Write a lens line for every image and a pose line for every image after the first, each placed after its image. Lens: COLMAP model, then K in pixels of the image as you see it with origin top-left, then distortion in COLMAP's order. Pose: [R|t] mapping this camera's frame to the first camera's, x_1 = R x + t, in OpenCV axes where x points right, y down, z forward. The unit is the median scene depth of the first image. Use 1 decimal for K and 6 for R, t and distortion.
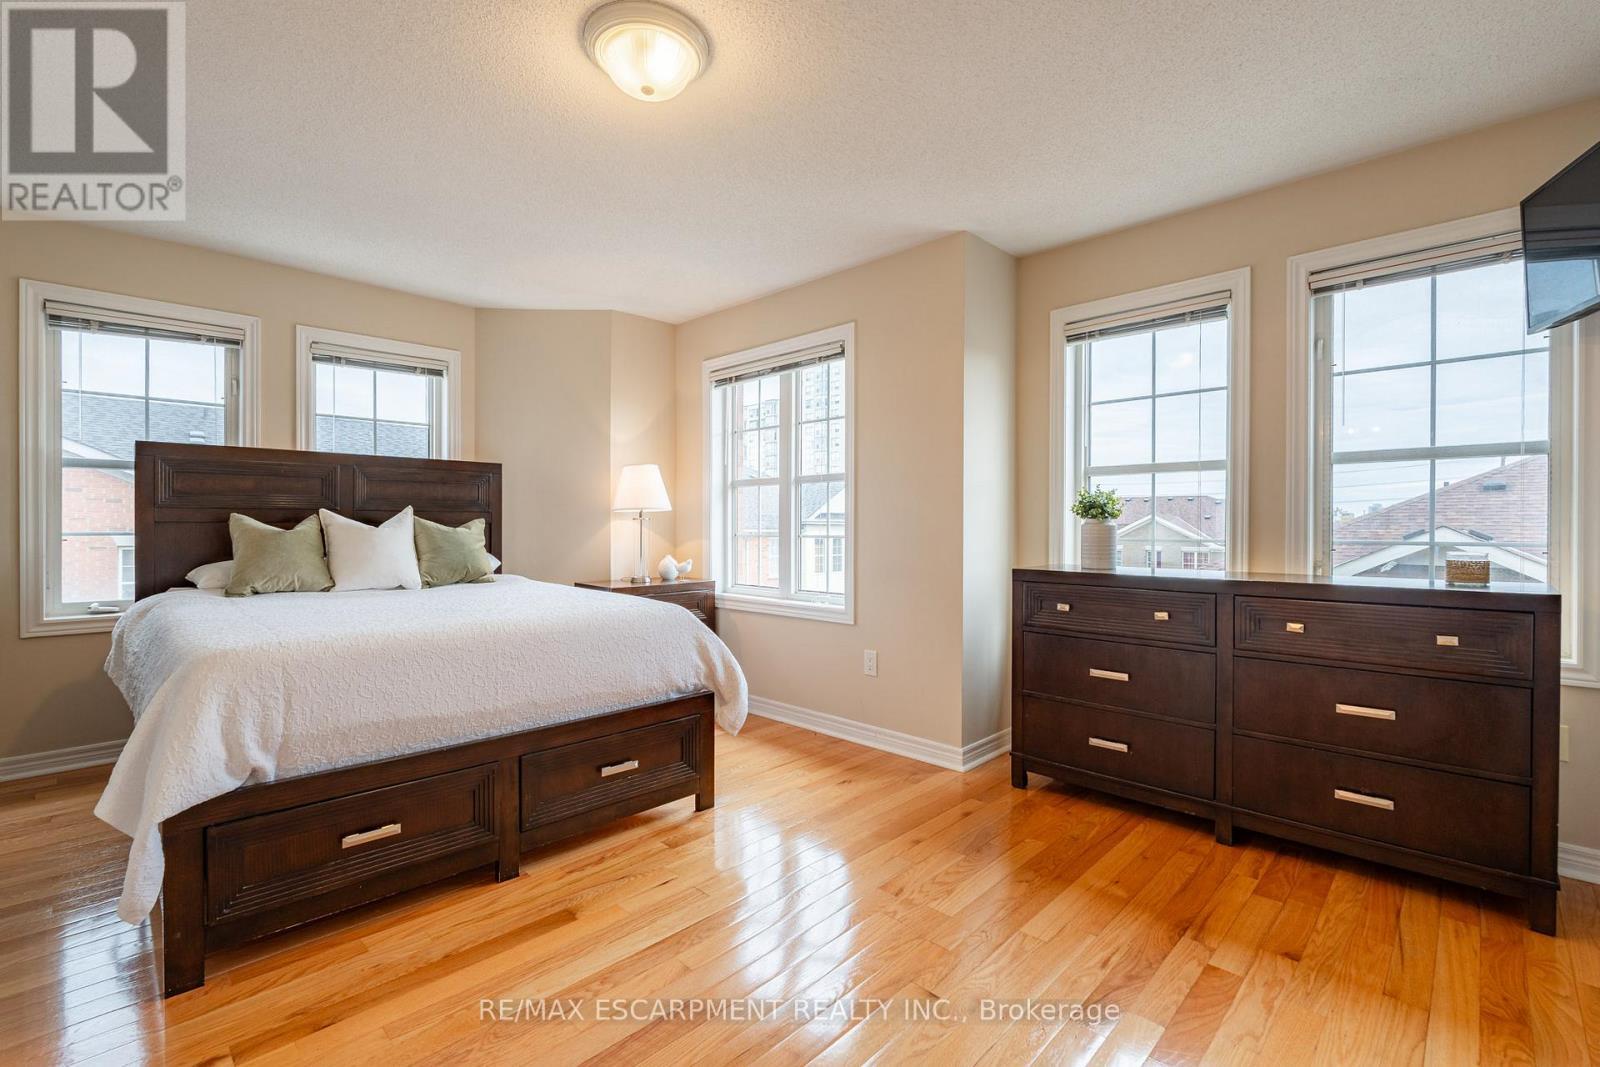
lens RADIAL K [[692.3, 0, 832.2], [0, 692.3, 529.3], [0, 0, 1]] dist [-0.001528, -0.000012]
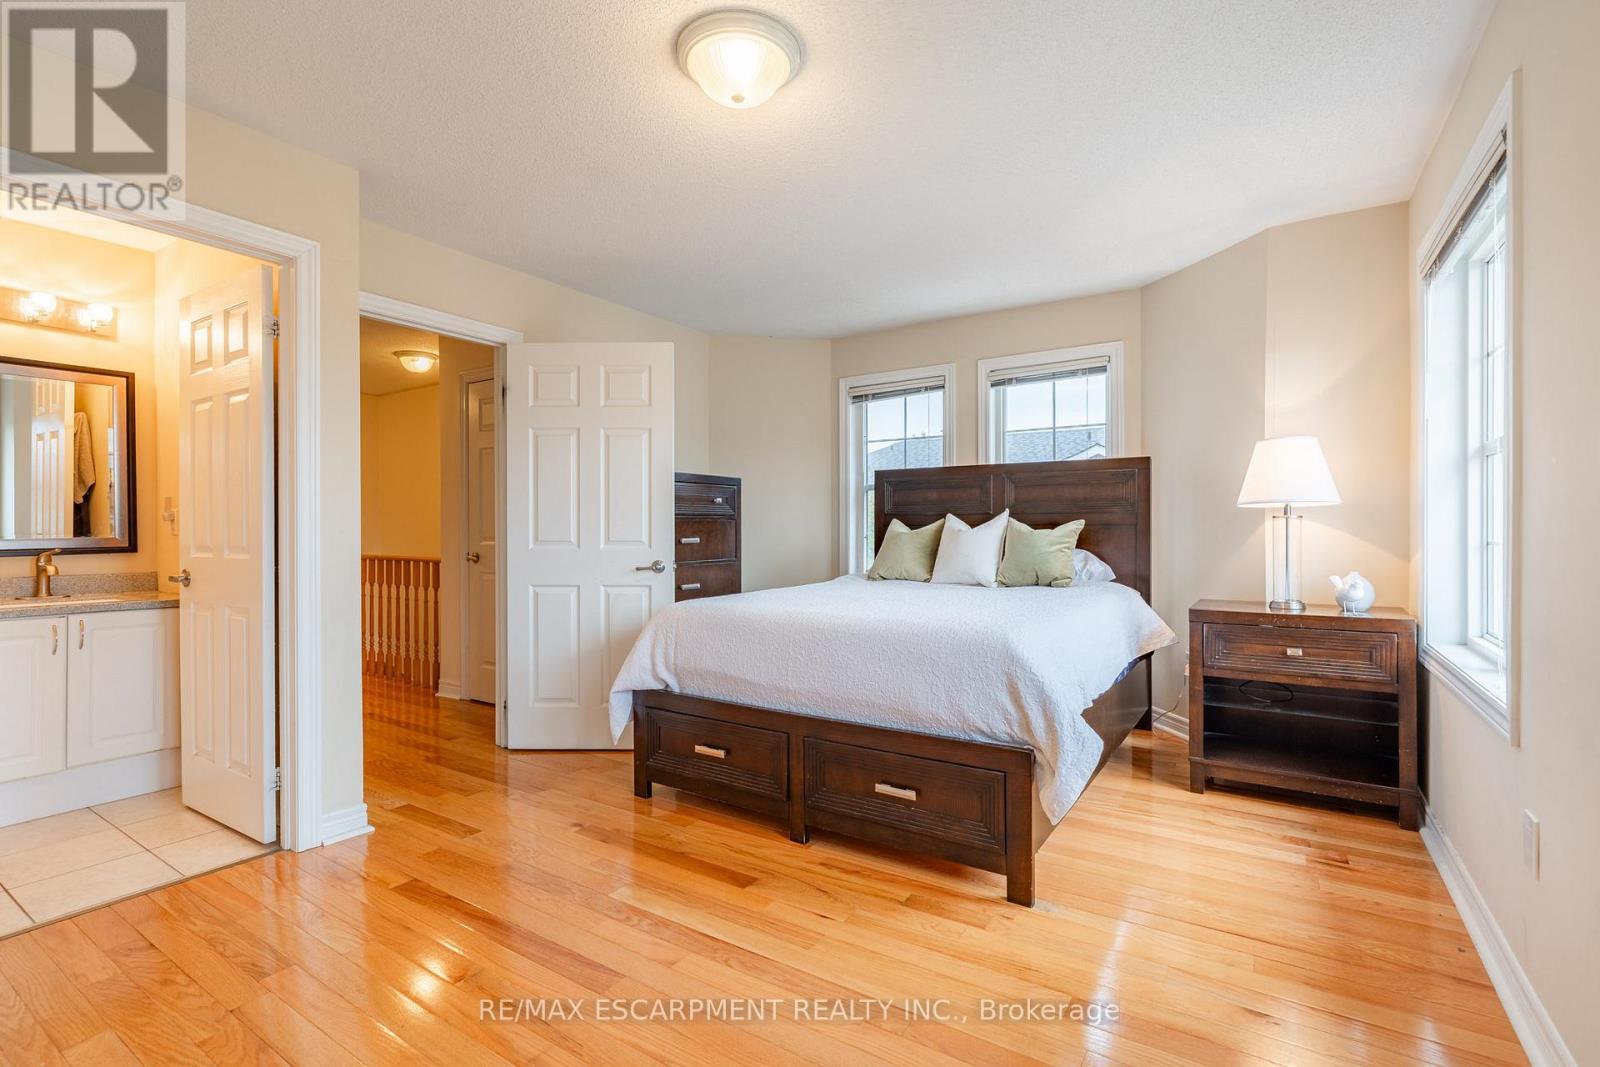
lens RADIAL K [[730.0, 0, 796.0], [0, 730.0, 528.5], [0, 0, 1]] dist [-0.000504, 0.000049]
pose [[0.182723, -0.000540, -0.983164, 0.519303], [0.000677, 1.000000, -0.000424, -0.004298], [0.983164, -0.000588, 0.182724, 0.575185]]
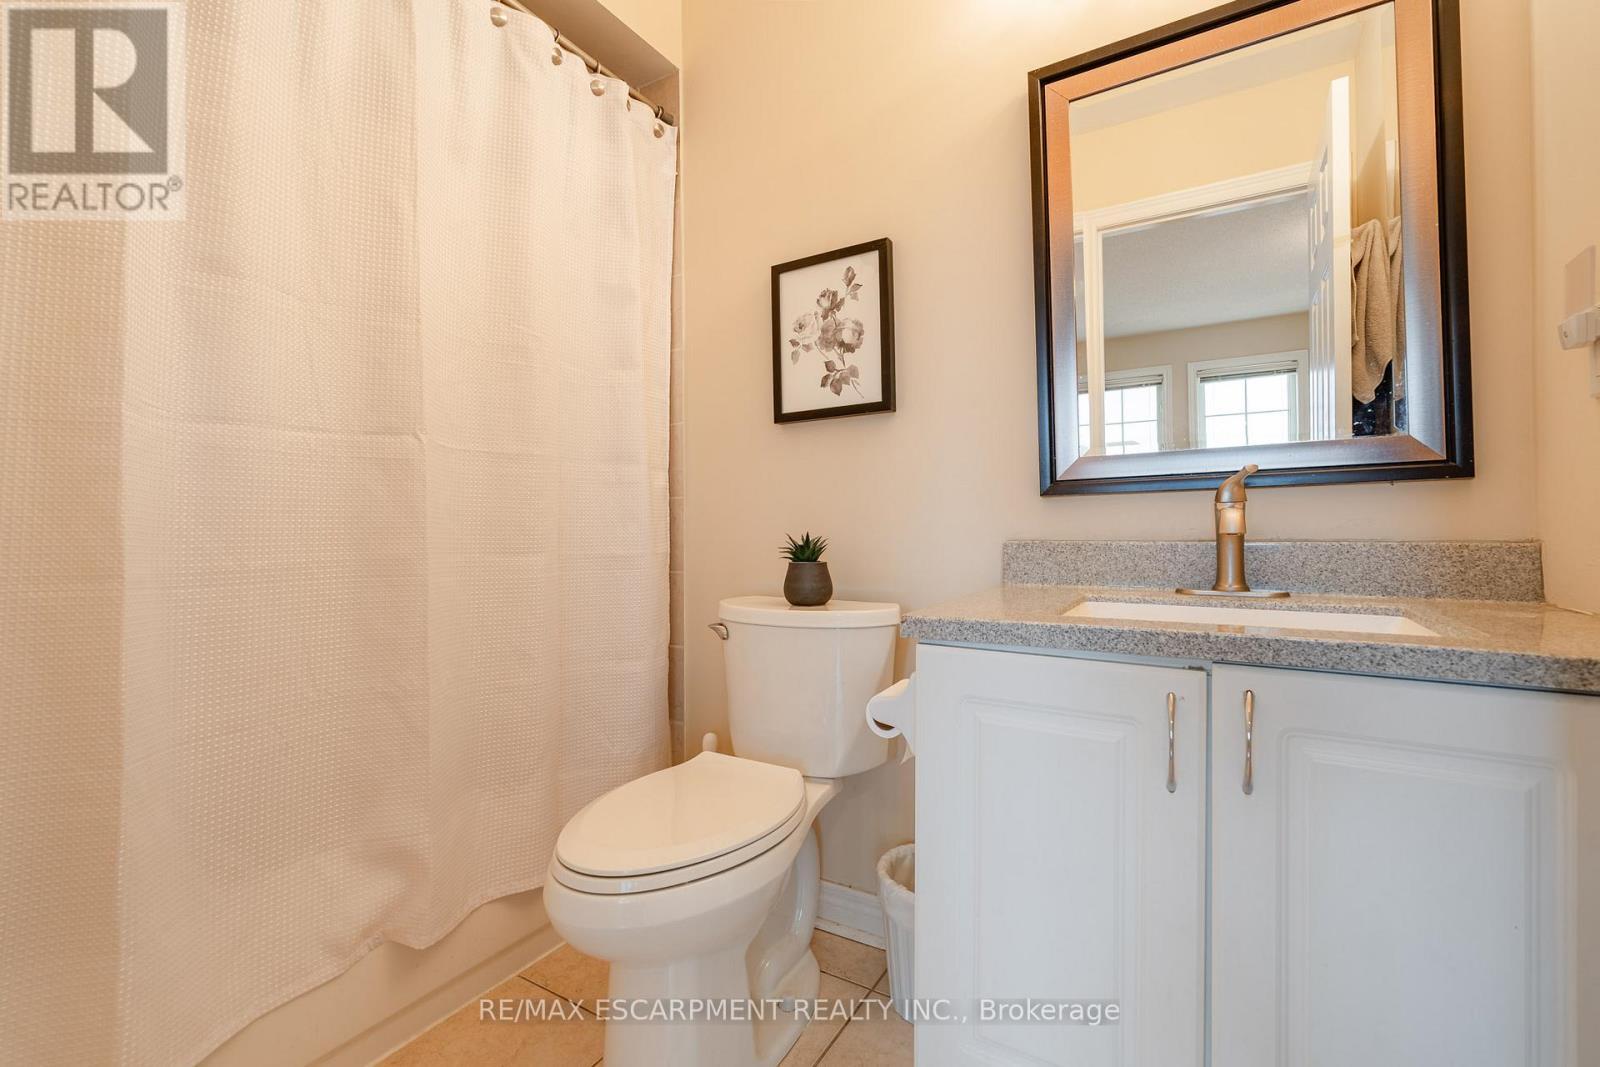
lens RADIAL K [[702.3, 0, 796.1], [0, 702.3, 514.0], [0, 0, 1]] dist [-0.000084, -0.000285]
pose [[-0.976801, 0.005604, -0.214076, -0.381824], [0.008538, 0.999882, -0.012783, 0.051768], [0.213979, -0.014315, -0.976733, 0.043270]]
